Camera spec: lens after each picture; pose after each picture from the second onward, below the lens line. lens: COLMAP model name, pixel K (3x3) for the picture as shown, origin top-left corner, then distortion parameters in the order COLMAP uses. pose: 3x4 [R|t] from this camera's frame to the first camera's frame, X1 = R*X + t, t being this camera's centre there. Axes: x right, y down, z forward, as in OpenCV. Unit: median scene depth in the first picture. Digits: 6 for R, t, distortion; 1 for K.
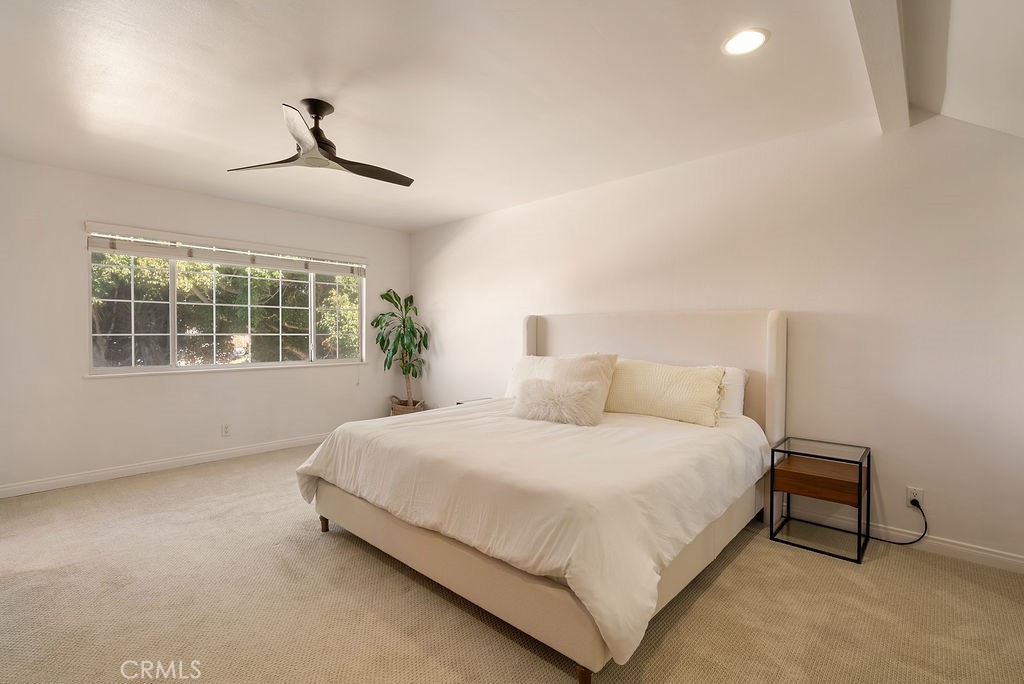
lens RADIAL K [[468.9, 0, 531.6], [0, 468.9, 333.7], [0, 0, 1]] dist [0.018222, 0.000222]
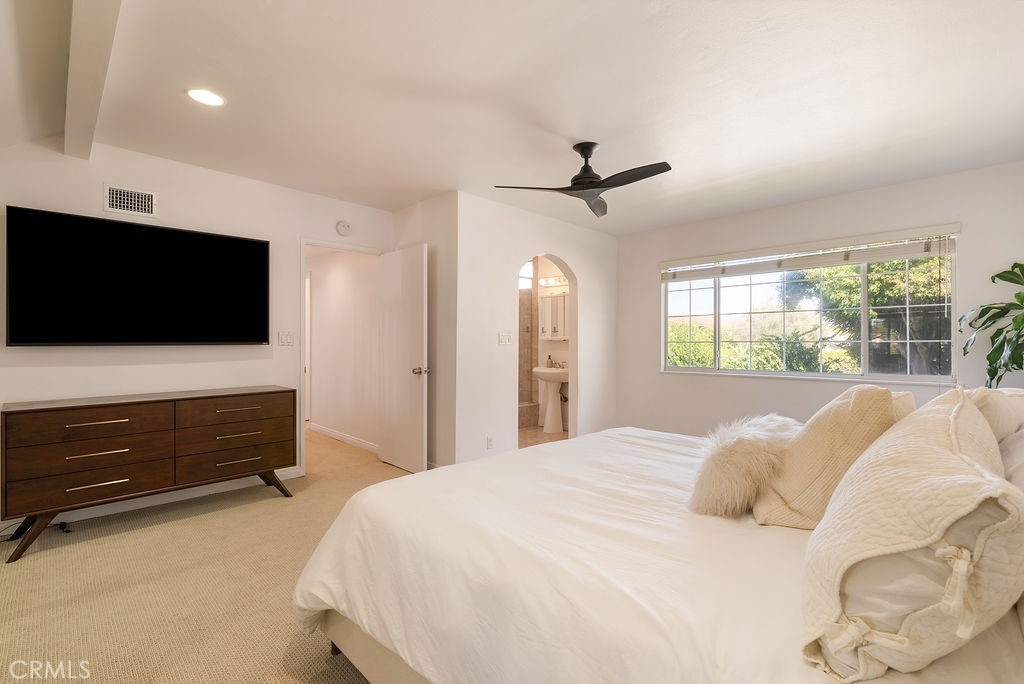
lens RADIAL K [[473.0, 0, 494.0], [0, 473.0, 344.3], [0, 0, 1]] dist [0.023241, 0.000104]
pose [[-0.065205, 0.003288, -0.997866, 0.336302], [0.005984, 0.999978, 0.002904, 0.001123], [0.997854, -0.005782, -0.065223, 0.391787]]
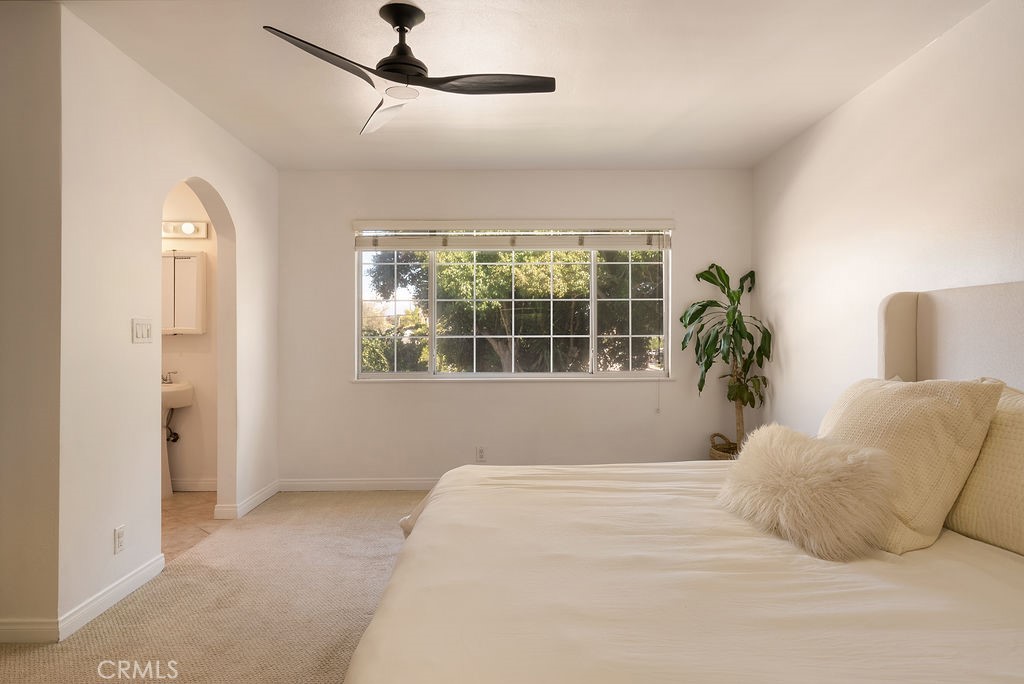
lens RADIAL K [[669.6, 0, 508.1], [0, 669.6, 341.5], [0, 0, 1]] dist [0.005410, 0.002153]
pose [[0.675295, 0.000346, -0.737548, 0.181743], [0.007763, 0.999941, 0.007577, 0.001343], [0.737507, -0.010842, 0.675253, 0.200445]]
